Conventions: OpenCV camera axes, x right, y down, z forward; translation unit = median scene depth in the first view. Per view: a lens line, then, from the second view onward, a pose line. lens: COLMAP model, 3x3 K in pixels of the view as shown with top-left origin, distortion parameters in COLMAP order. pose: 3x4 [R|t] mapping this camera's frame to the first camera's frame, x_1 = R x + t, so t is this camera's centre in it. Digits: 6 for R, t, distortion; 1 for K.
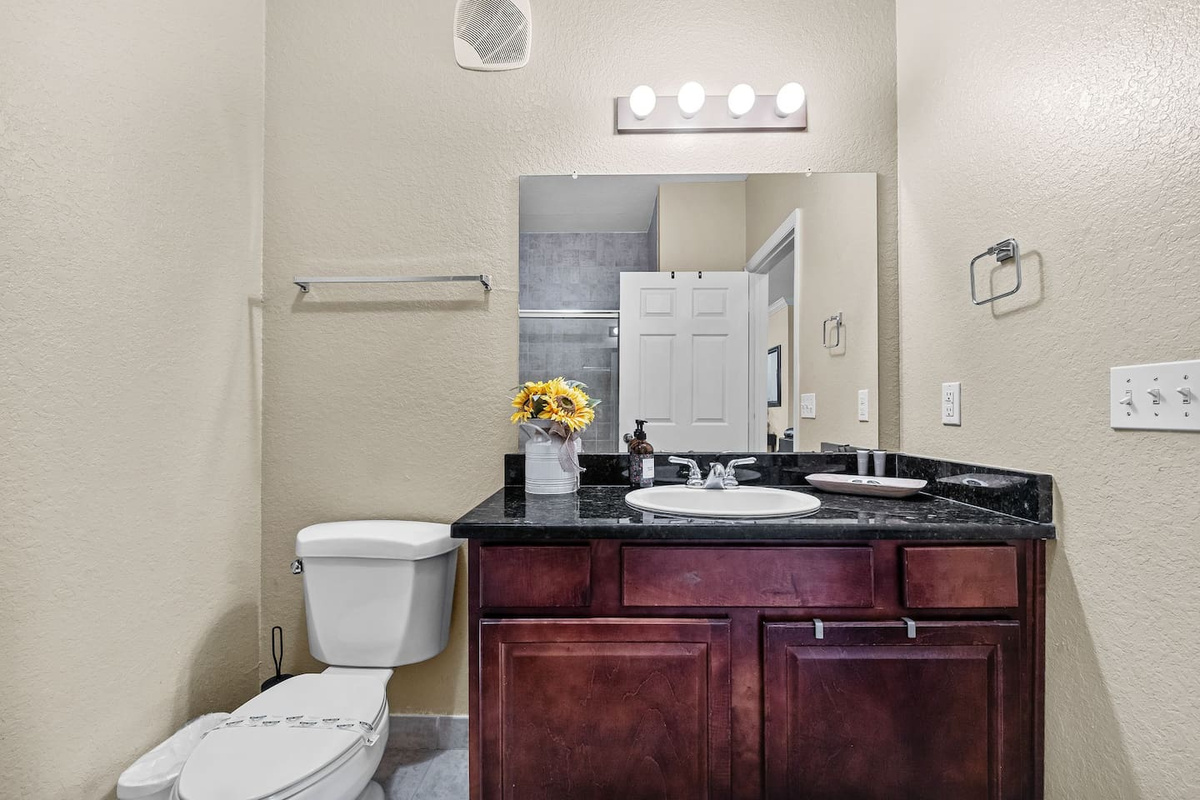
lens RADIAL K [[513.4, 0, 607.8], [0, 513.4, 404.6], [0, 0, 1]] dist [-0.008191, -0.000845]
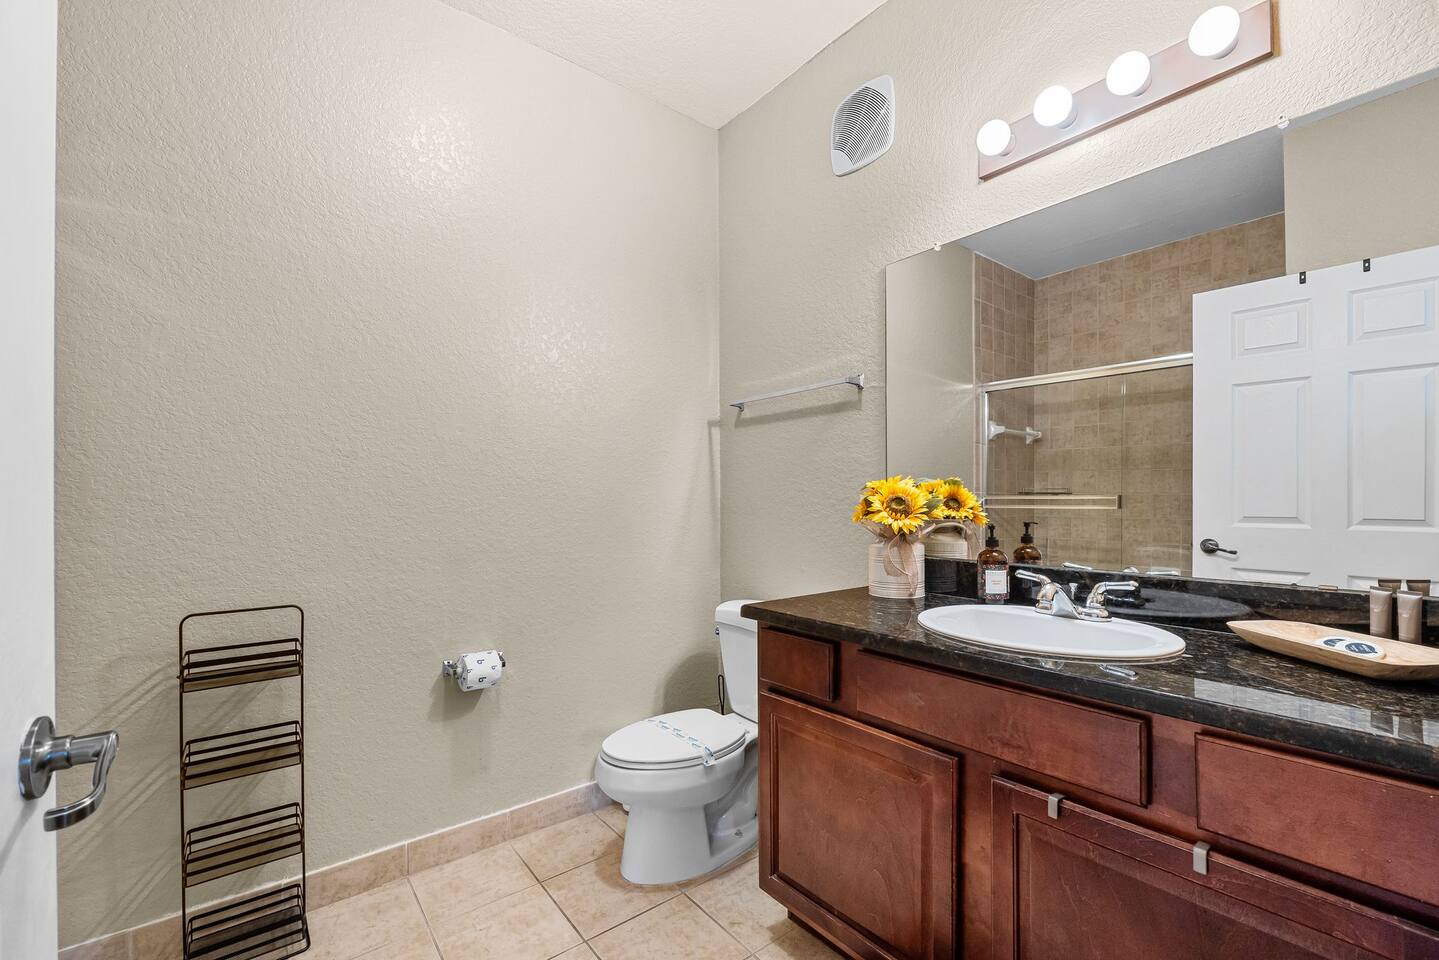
lens RADIAL K [[615.6, 0, 715.8], [0, 615.6, 492.3], [0, 0, 1]] dist [-0.008191, -0.000845]
pose [[0.625697, -0.008187, -0.780023, 0.557451], [0.013543, 0.999908, 0.000369, -0.026715], [0.779948, -0.010794, 0.625751, 0.023924]]
